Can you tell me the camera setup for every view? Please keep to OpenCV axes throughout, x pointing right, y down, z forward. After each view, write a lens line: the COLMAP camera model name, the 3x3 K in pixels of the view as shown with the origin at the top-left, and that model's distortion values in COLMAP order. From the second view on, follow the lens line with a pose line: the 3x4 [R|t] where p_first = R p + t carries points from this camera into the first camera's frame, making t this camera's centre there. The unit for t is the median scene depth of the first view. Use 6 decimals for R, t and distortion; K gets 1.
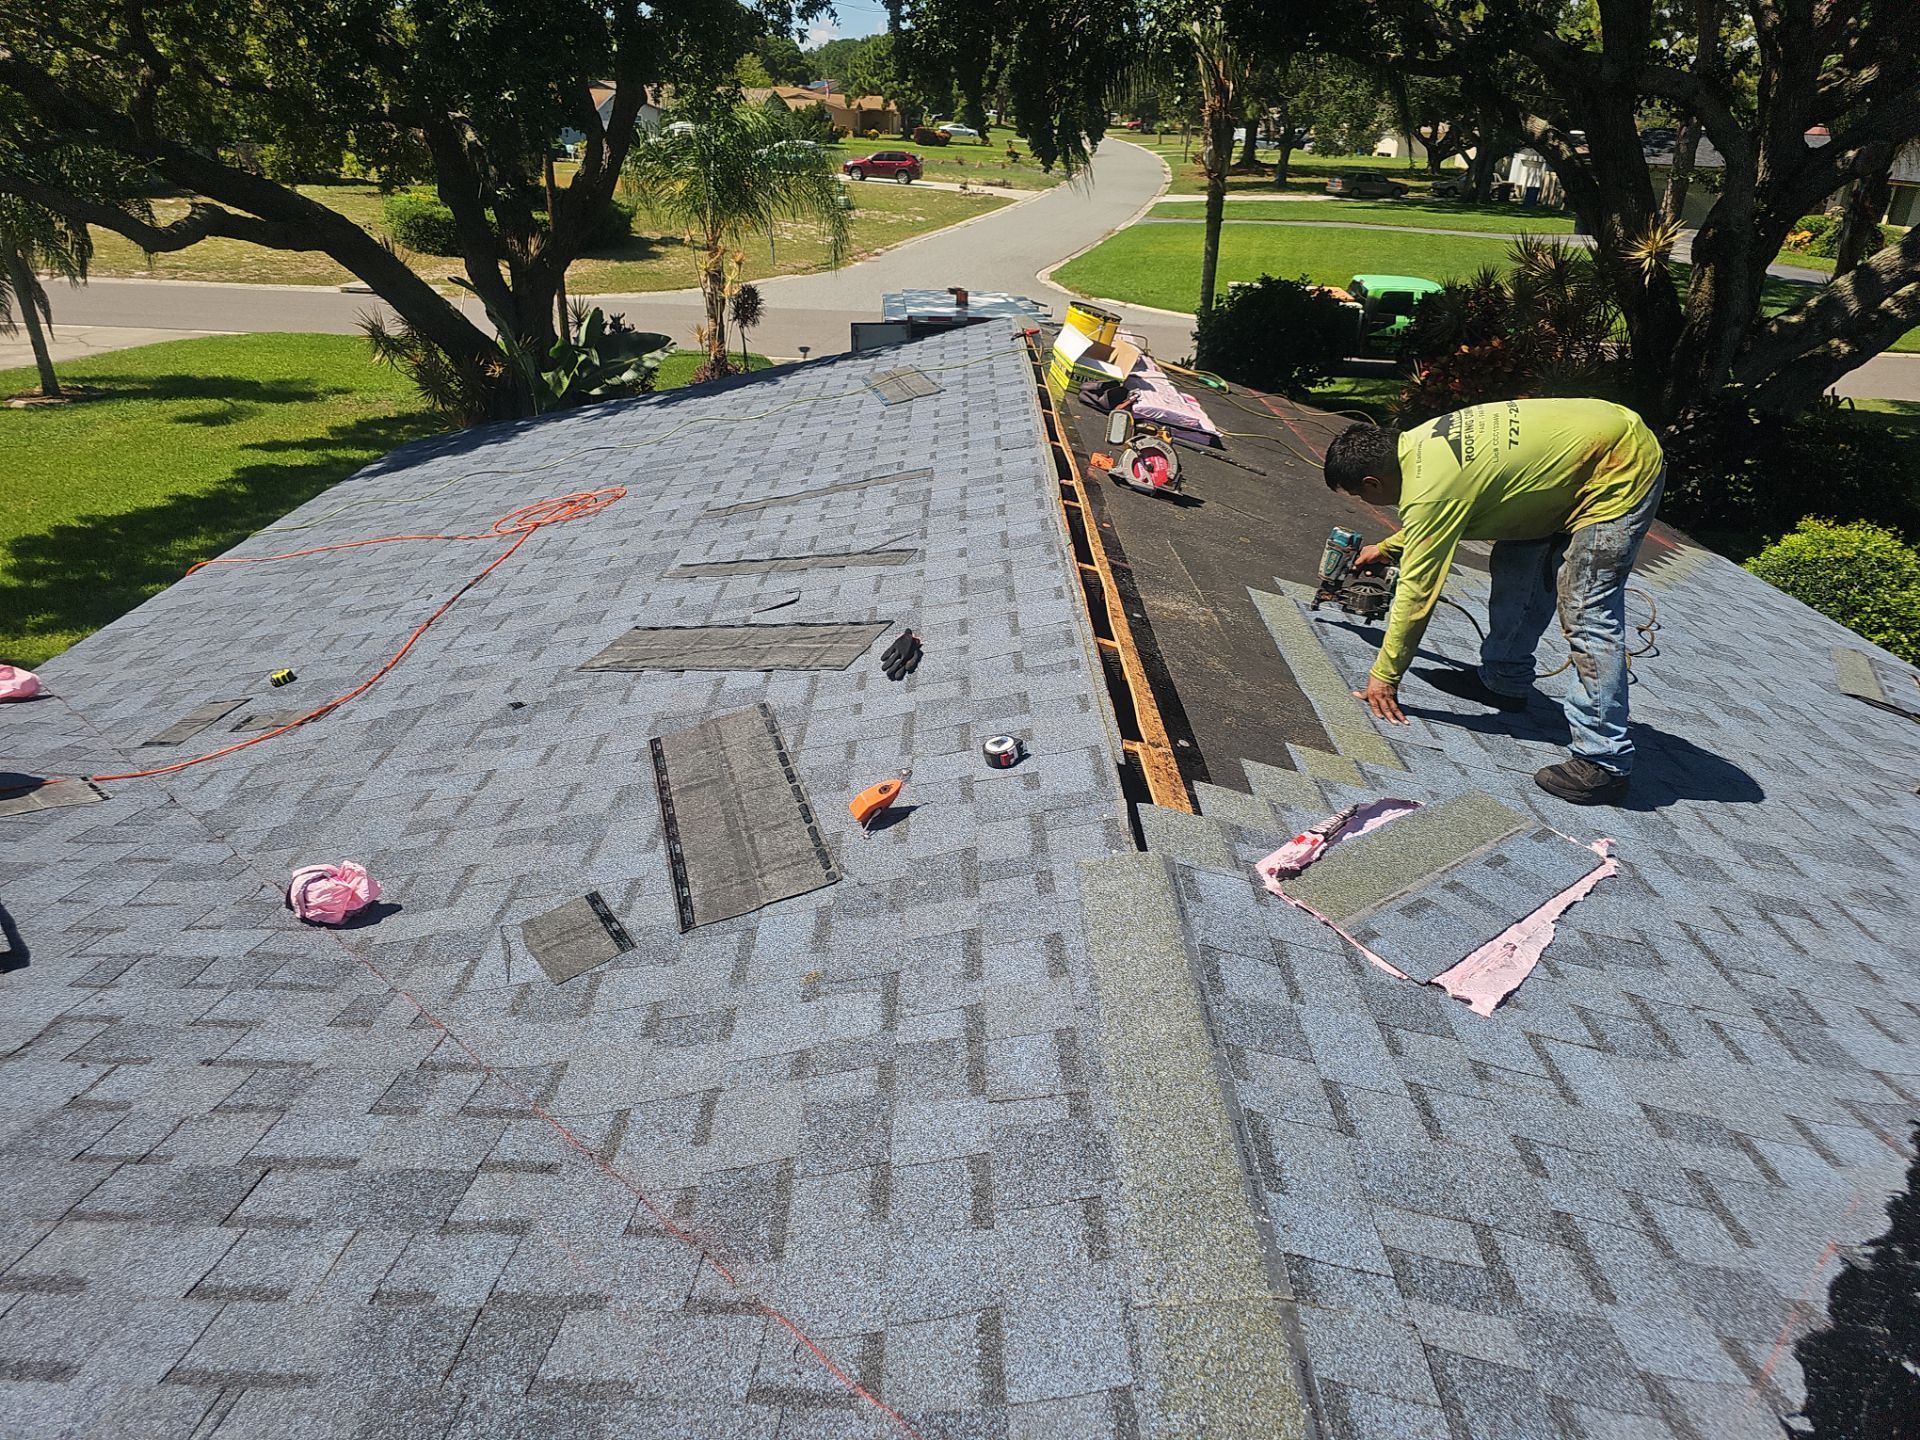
lens RADIAL K [[1263.5, 0, 1004.4], [0, 1263.5, 684.8], [0, 0, 1]] dist [0.042900, -0.021997]
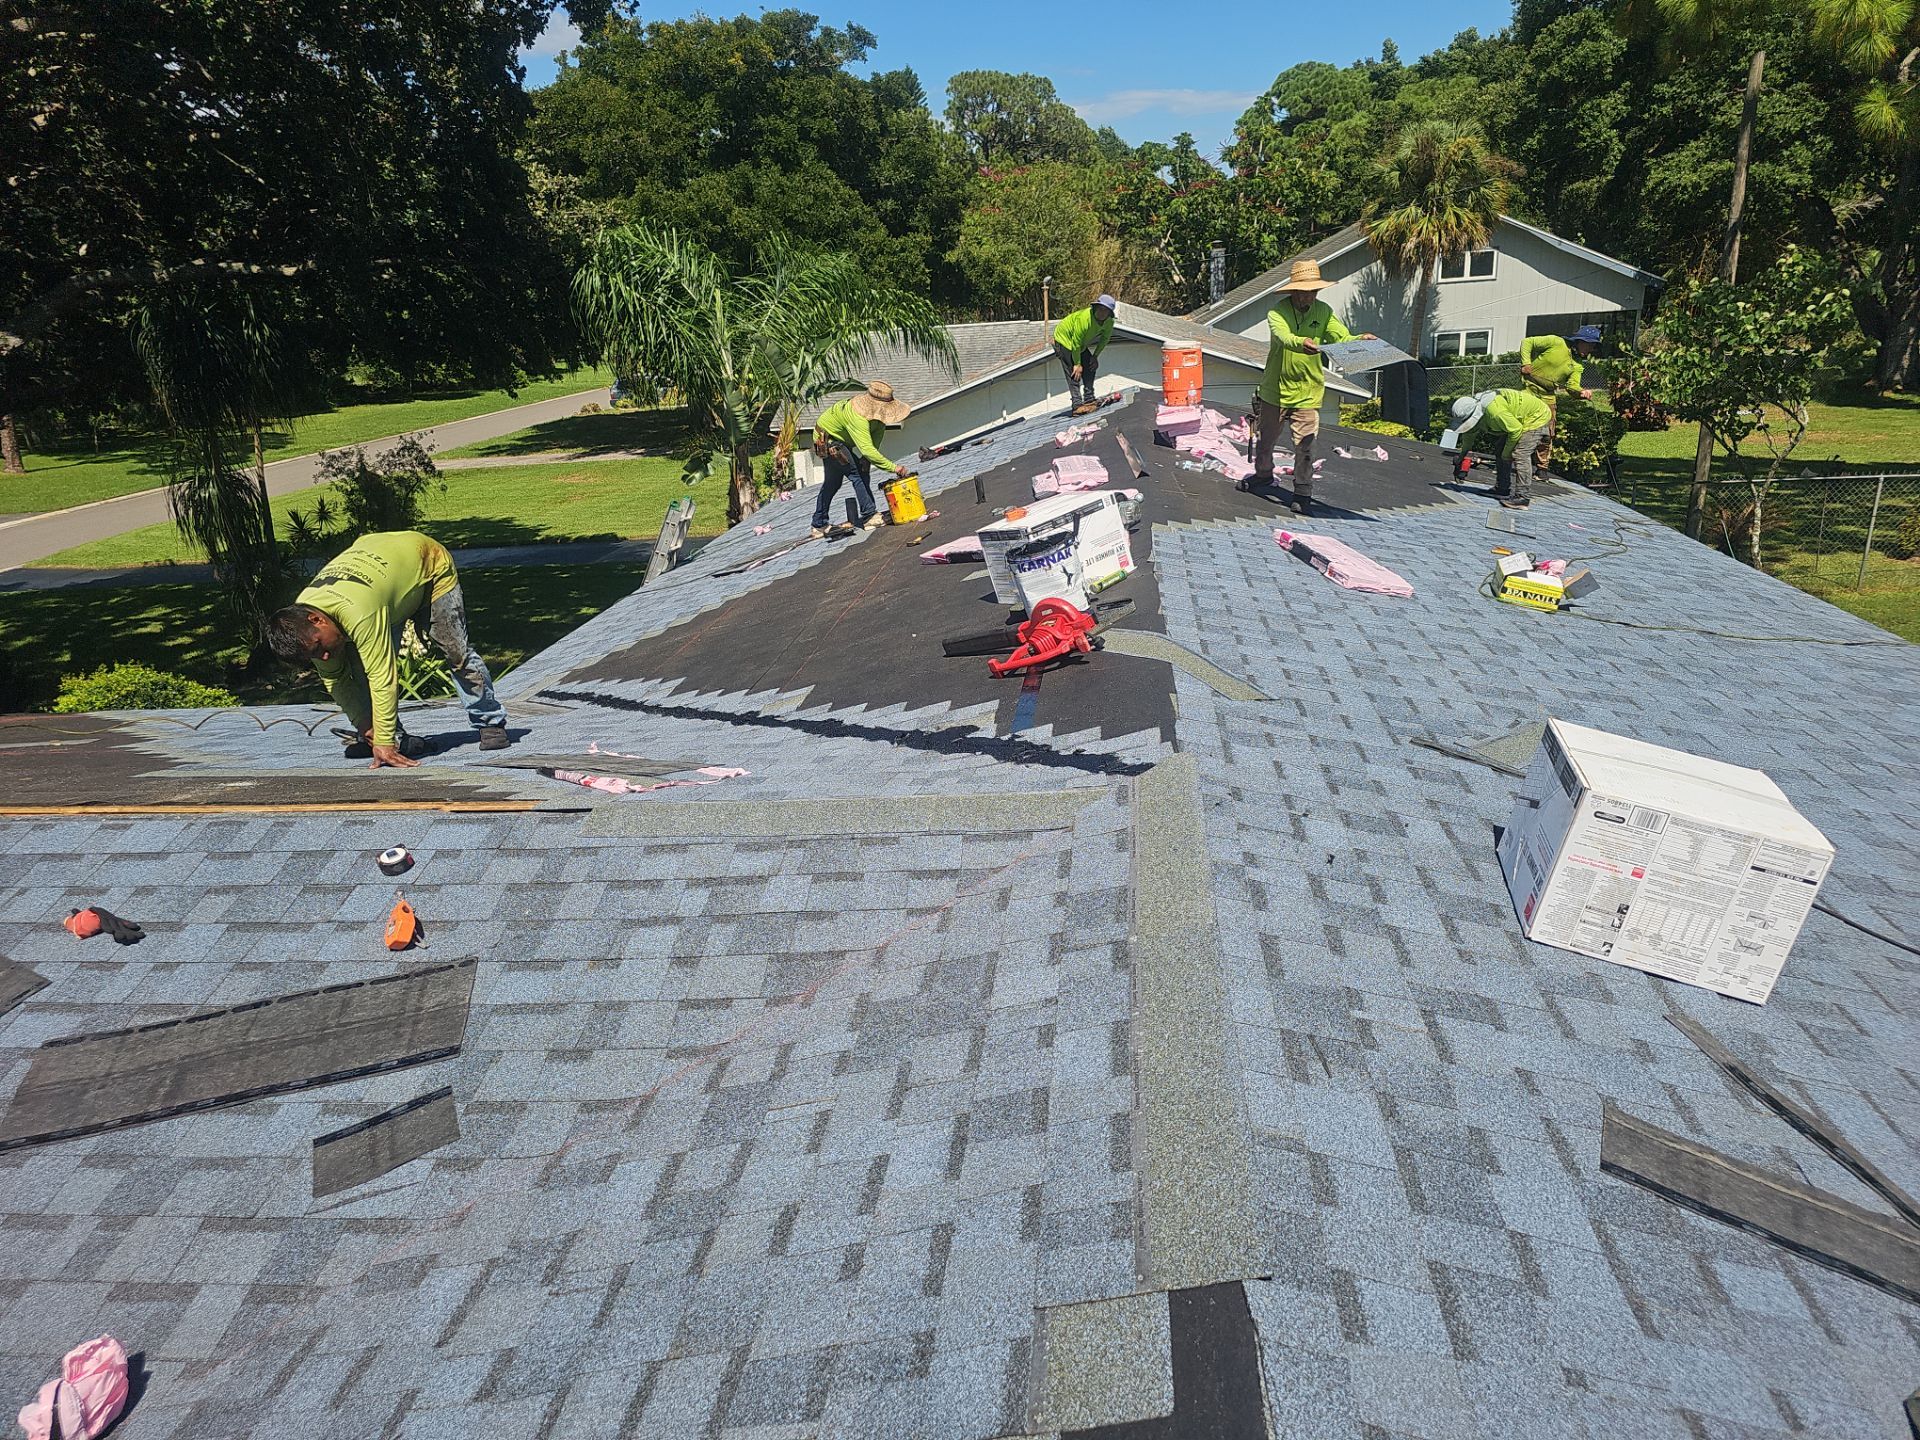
lens RADIAL K [[1407.8, 0, 960.0], [0, 1407.8, 720.0], [0, 0, 1]] dist [-0.053099, -0.007567]
pose [[0.067774, -0.333075, 0.940462, -1.104549], [0.454707, 0.849351, 0.268039, -0.163241], [-0.888059, 0.409468, 0.209015, 0.177017]]
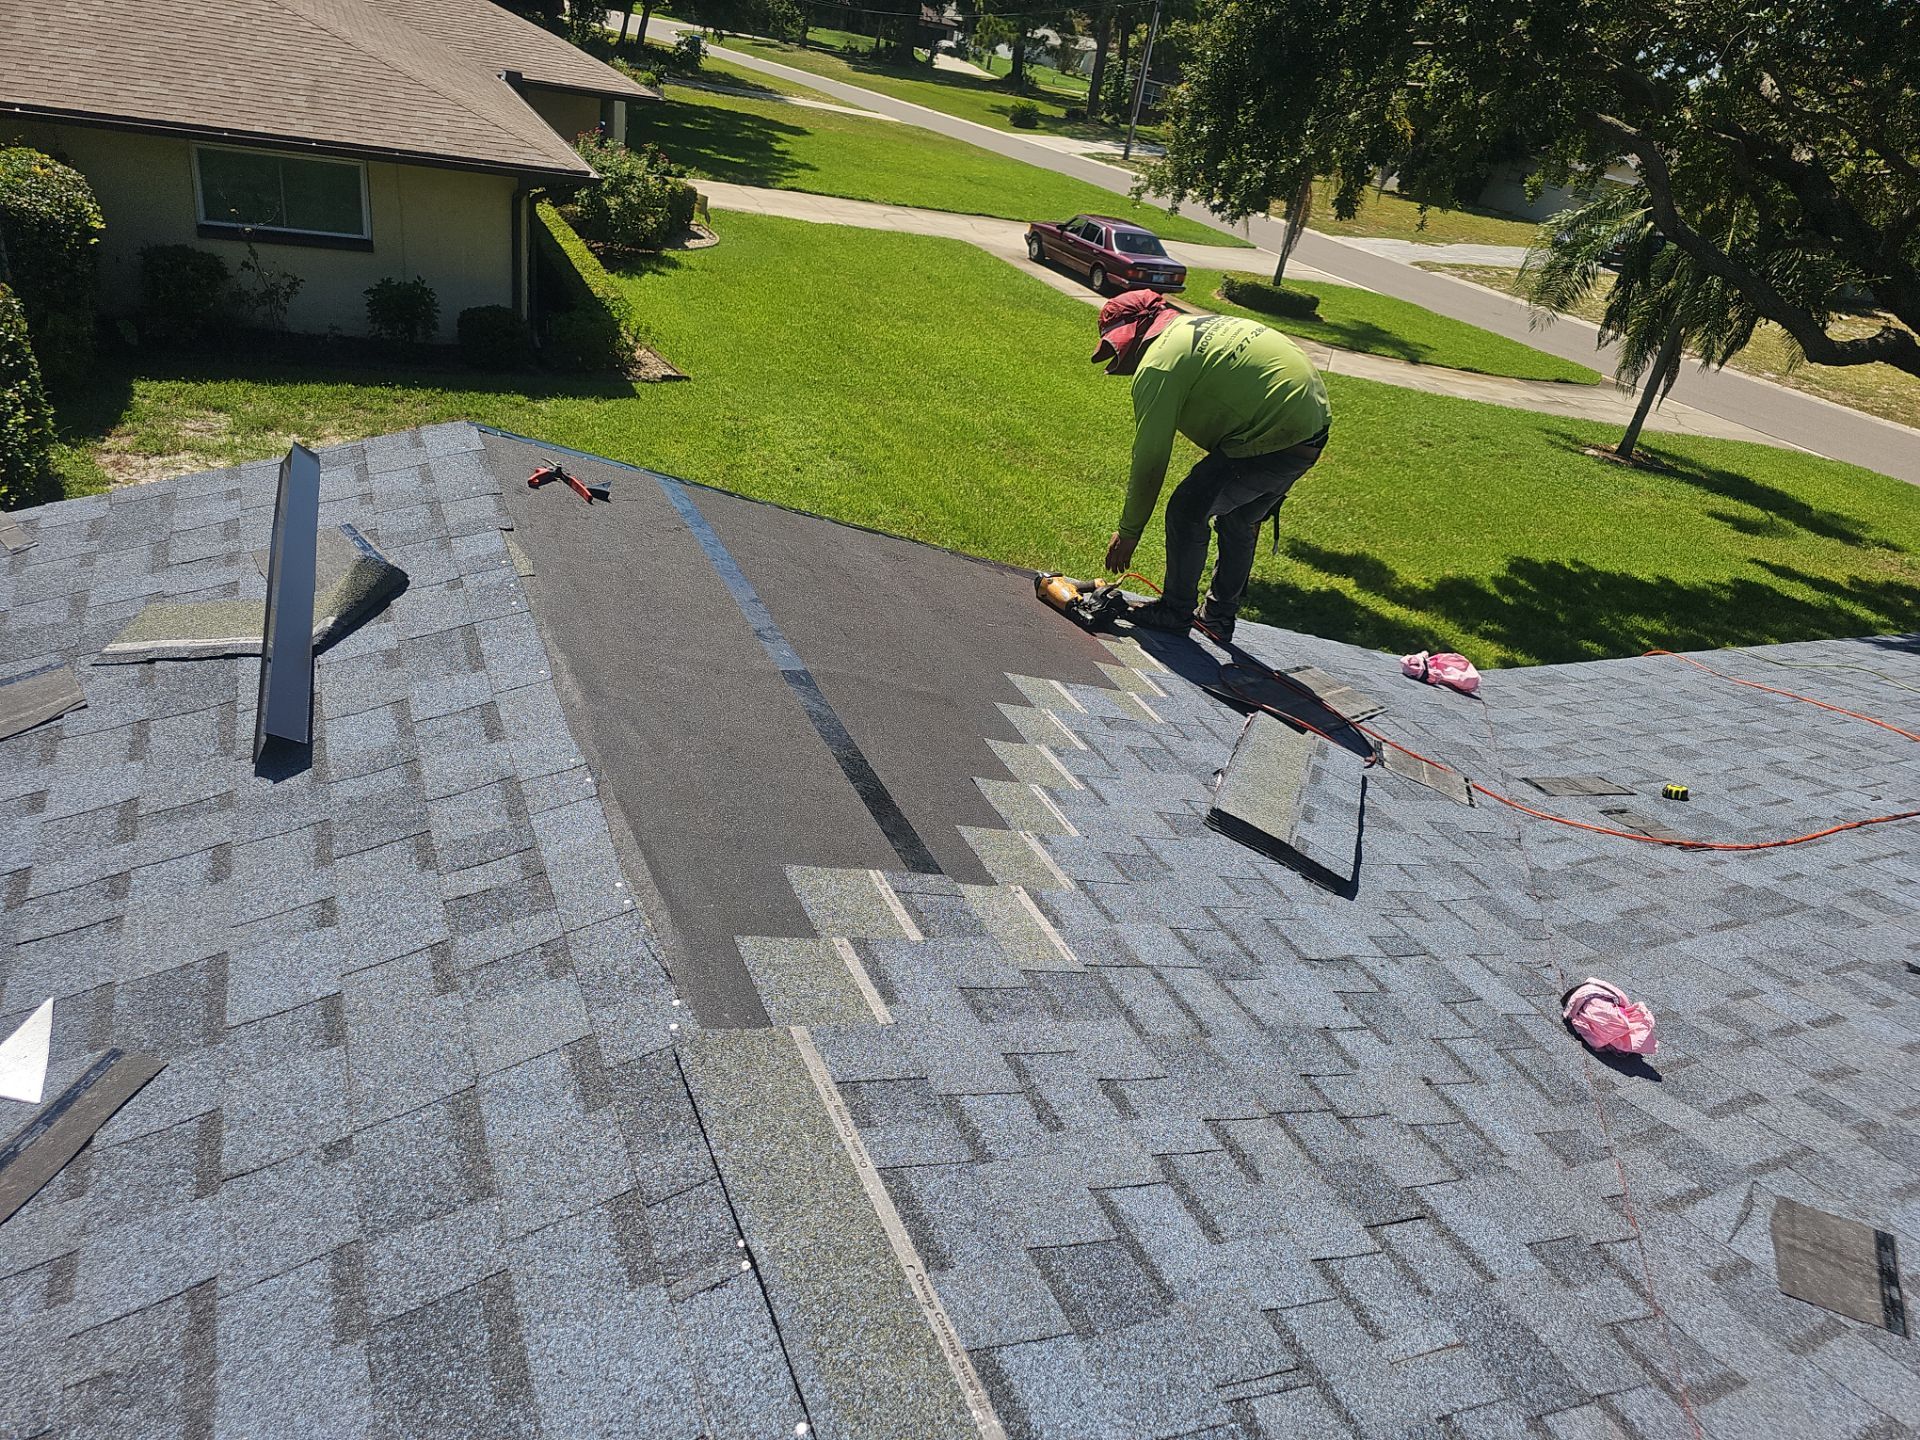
lens RADIAL K [[1263.5, 0, 1004.4], [0, 1263.5, 684.8], [0, 0, 1]] dist [0.042900, -0.021997]
pose [[0.488803, 0.452298, -0.745988, -0.135860], [-0.507654, 0.842886, 0.178412, 0.011468], [0.709478, 0.291496, 0.641616, 0.002979]]
